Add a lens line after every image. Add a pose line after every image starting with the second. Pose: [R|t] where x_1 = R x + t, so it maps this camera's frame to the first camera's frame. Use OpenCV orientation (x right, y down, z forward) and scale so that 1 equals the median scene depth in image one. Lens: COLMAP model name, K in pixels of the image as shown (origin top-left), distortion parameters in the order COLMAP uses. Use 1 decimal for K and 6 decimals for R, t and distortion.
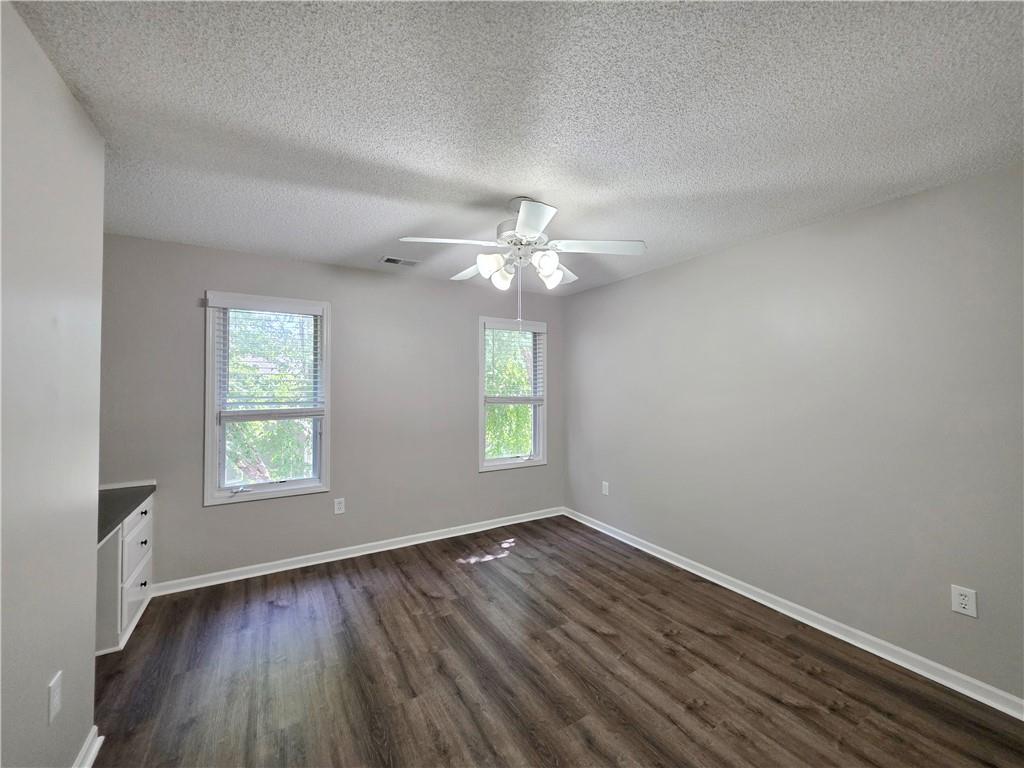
lens RADIAL K [[411.1, 0, 515.1], [0, 411.1, 381.0], [0, 0, 1]] dist [0.008415, -0.000314]
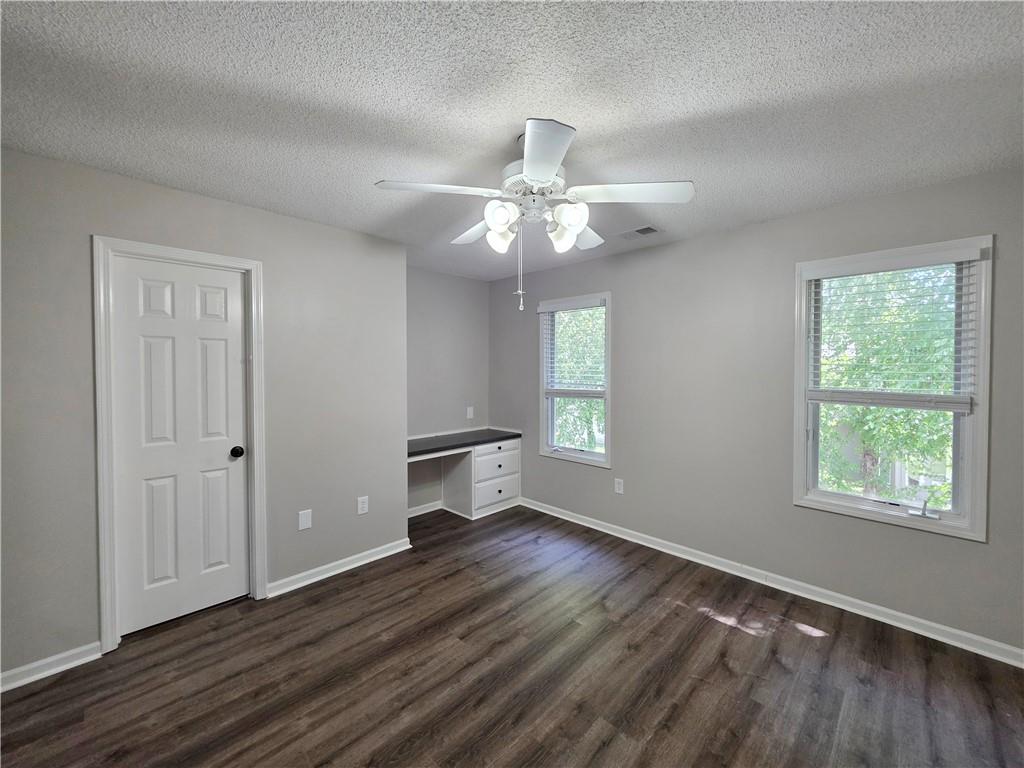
lens RADIAL K [[411.1, 0, 516.7], [0, 411.1, 379.2], [0, 0, 1]] dist [0.008415, -0.000314]
pose [[0.260594, 0.027218, -0.965065, 0.559212], [0.009032, 0.999490, 0.030628, -0.000975], [0.965406, -0.016698, 0.260216, 0.535955]]
